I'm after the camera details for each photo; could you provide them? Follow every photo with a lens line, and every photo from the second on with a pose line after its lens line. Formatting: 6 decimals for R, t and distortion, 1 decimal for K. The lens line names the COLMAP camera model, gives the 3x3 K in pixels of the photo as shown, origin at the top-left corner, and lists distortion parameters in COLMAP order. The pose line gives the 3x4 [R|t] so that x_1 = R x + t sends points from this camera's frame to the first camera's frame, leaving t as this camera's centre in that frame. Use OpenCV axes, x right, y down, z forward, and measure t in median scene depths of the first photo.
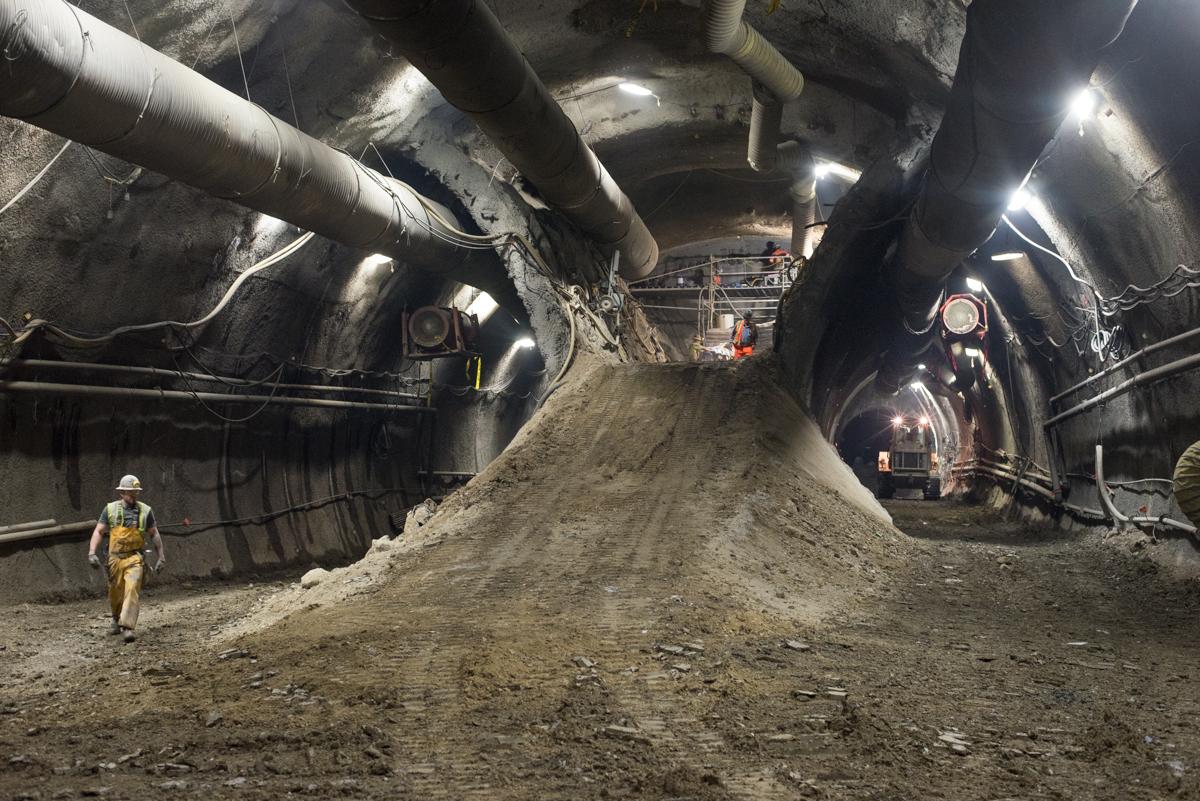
lens RADIAL K [[1203.9, 0, 600.0], [0, 1203.9, 400.5], [0, 0, 1]] dist [-0.128630, -0.001787]
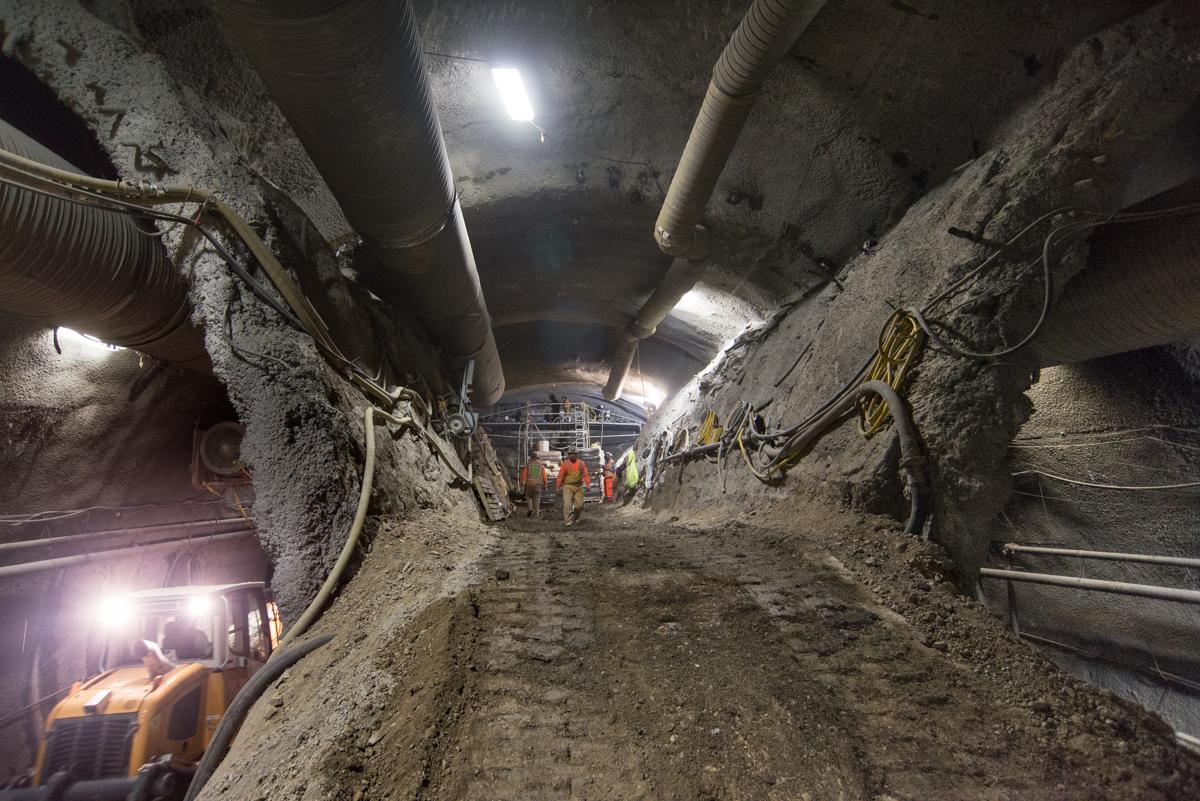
lens RADIAL K [[646.3, 0, 601.8], [0, 646.3, 384.4], [0, 0, 1]] dist [-0.074676, 0.000460]
pose [[0.973999, 0.031865, 0.224299, 0.002854], [0.004174, 0.987367, -0.158396, -0.042090], [-0.226513, 0.155214, 0.961561, 0.619247]]
